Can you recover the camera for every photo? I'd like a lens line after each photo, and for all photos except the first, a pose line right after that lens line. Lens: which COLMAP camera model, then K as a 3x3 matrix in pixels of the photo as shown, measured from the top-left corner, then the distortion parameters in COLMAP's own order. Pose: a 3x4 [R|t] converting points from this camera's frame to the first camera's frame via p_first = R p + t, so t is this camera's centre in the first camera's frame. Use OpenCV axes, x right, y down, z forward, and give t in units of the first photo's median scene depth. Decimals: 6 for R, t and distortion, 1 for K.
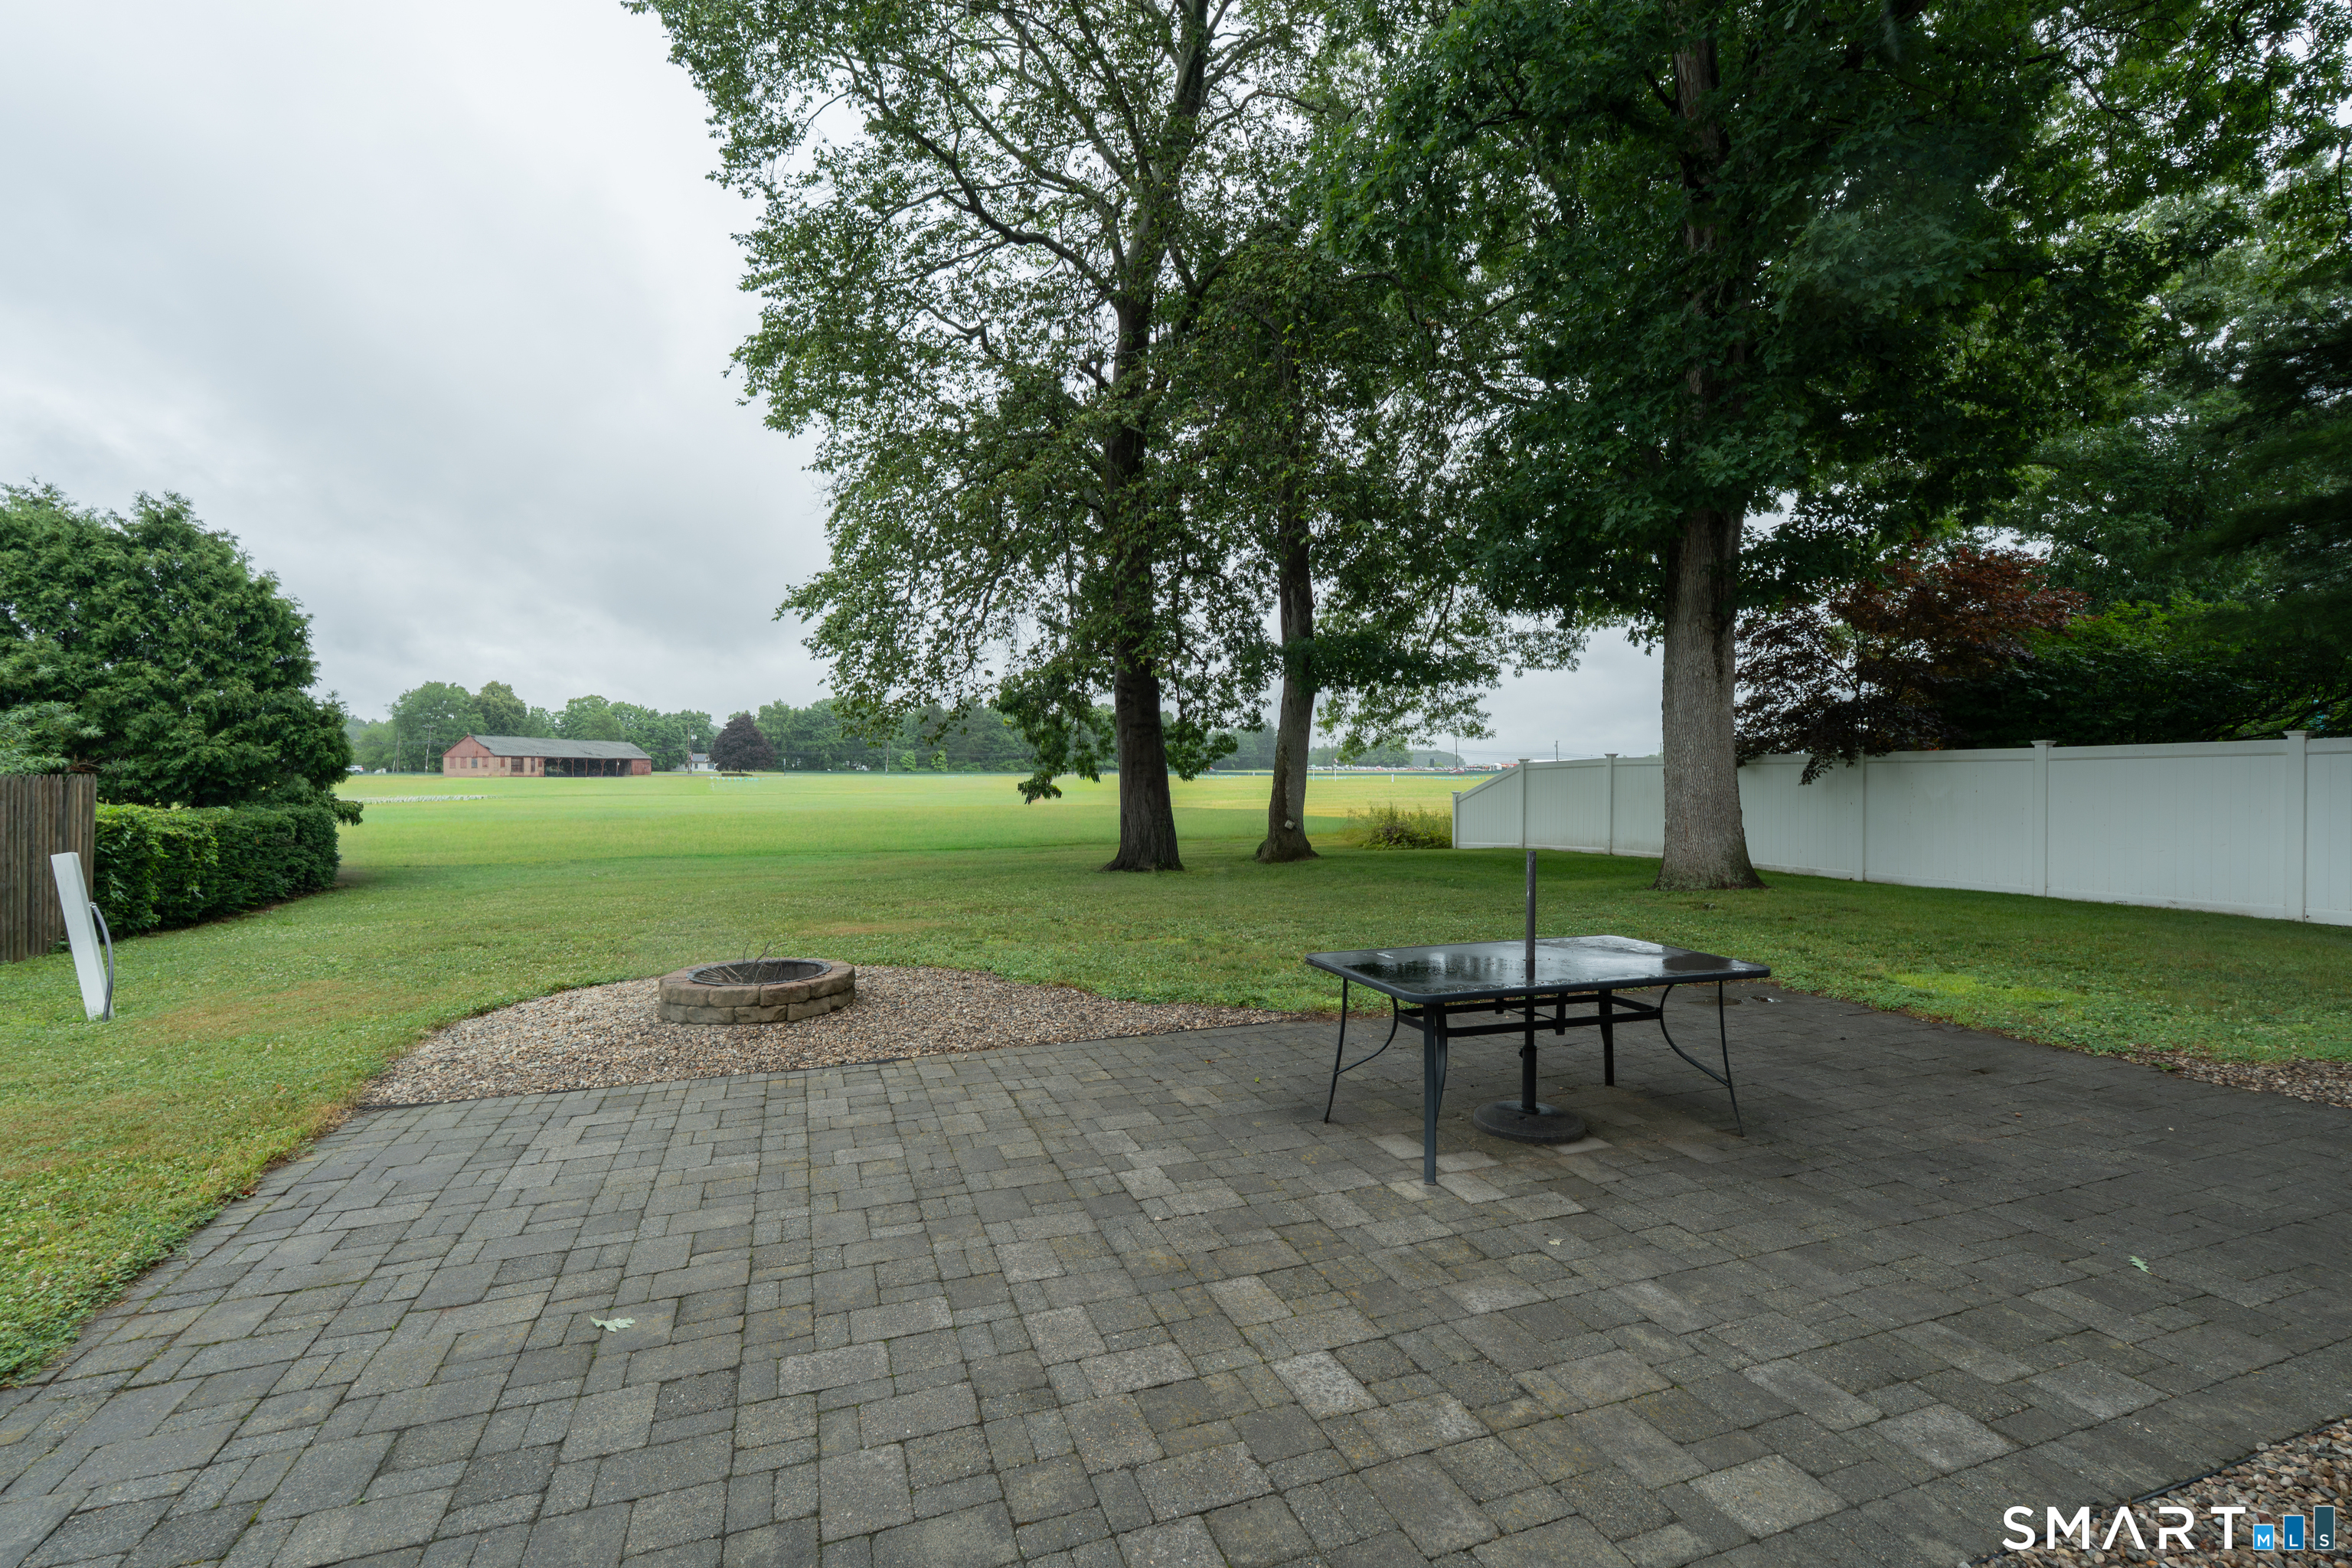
lens RADIAL K [[1040.3, 0, 1176.0], [0, 1040.3, 774.2], [0, 0, 1]] dist [-0.002005, -0.001416]
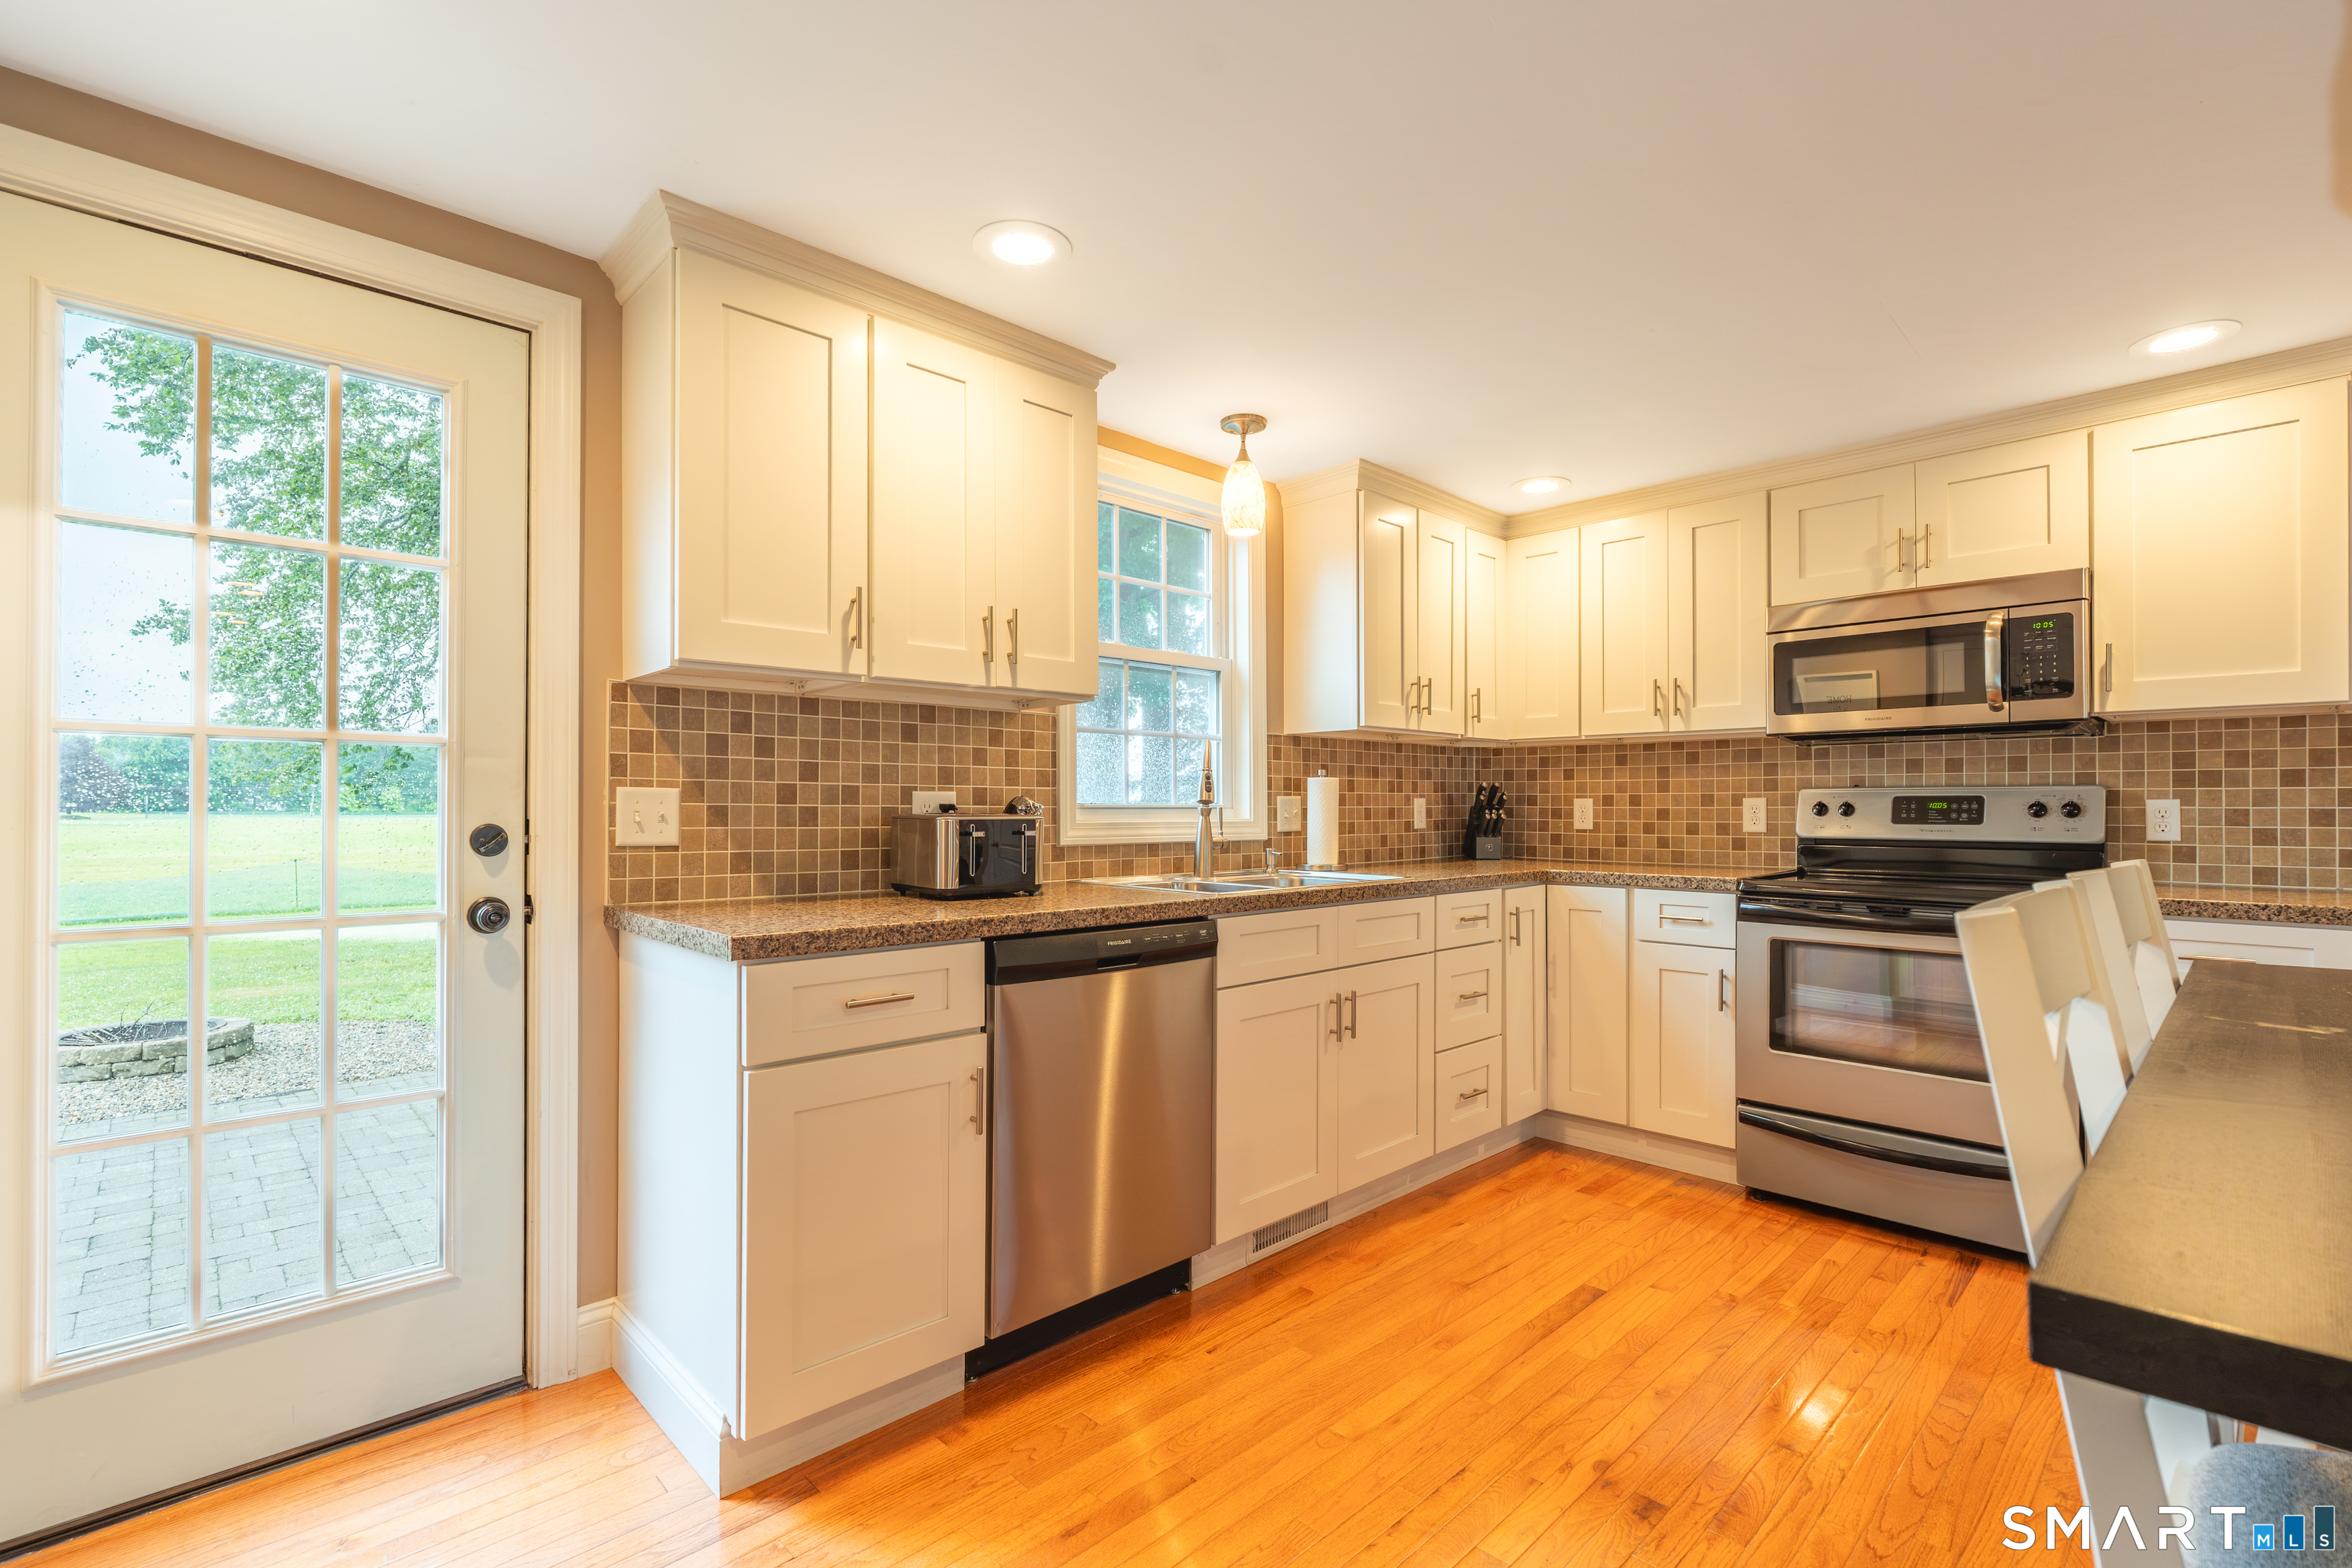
lens RADIAL K [[1040.3, 0, 1168.7], [0, 1040.3, 806.7], [0, 0, 1]] dist [-0.002005, -0.001416]
pose [[0.913696, 0.002122, 0.406393, 0.130701], [0.000909, 0.999973, -0.007267, -0.031095], [-0.406397, 0.007009, 0.913670, -0.402615]]
